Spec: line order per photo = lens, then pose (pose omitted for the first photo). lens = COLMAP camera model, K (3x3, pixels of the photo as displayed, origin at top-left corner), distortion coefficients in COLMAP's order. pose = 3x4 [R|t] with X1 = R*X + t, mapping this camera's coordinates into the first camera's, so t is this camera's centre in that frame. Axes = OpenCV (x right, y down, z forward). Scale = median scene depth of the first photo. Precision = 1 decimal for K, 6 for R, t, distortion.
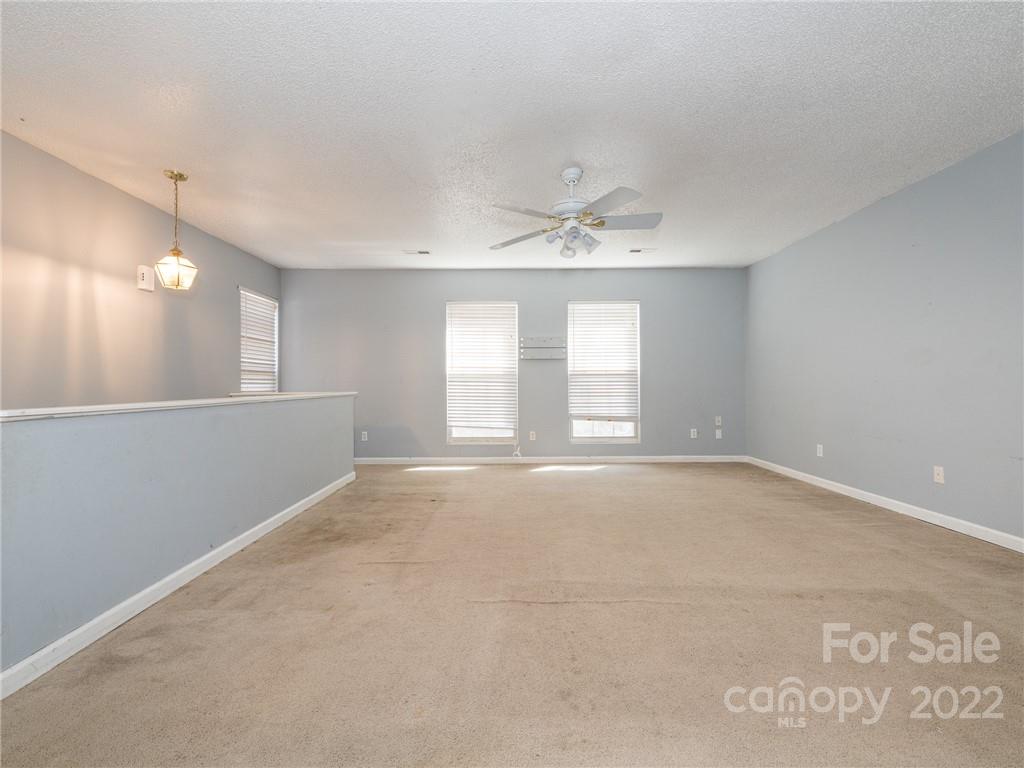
lens RADIAL K [[389.3, 0, 530.1], [0, 389.3, 384.3], [0, 0, 1]] dist [0.010275, -0.000108]
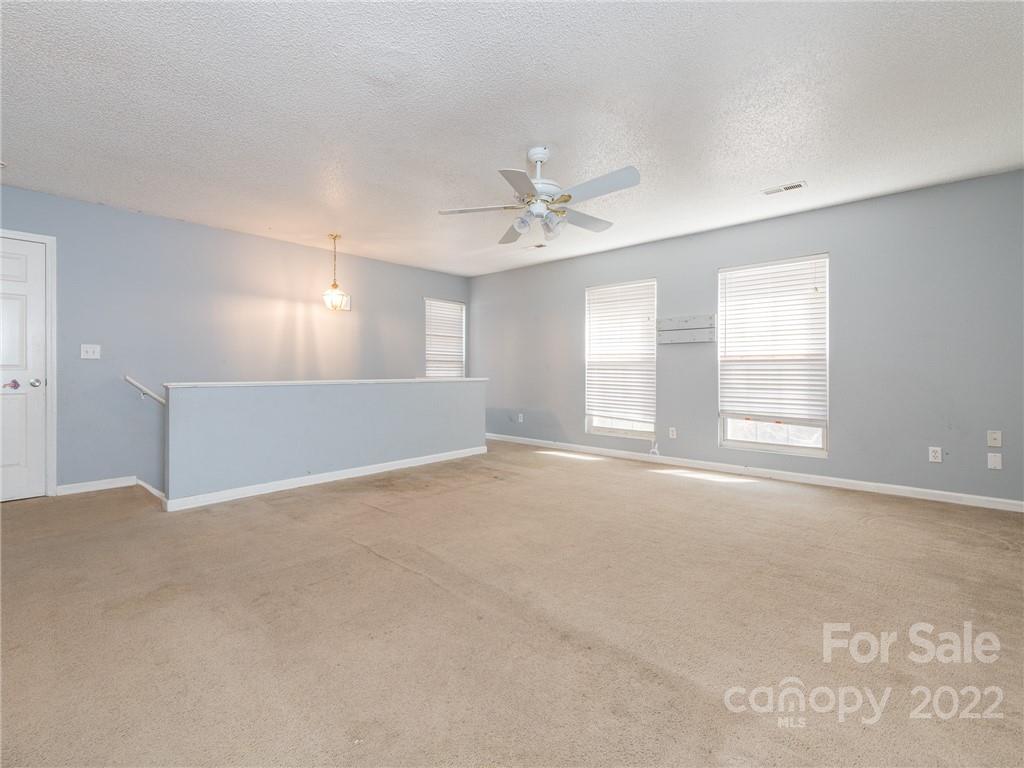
lens RADIAL K [[416.3, 0, 525.8], [0, 416.3, 378.9], [0, 0, 1]] dist [0.000325, -0.000237]
pose [[0.781312, 0.017743, -0.623888, 0.327046], [-0.007117, 0.999784, 0.019521, -0.002187], [0.624100, -0.010812, 0.781270, 0.081170]]
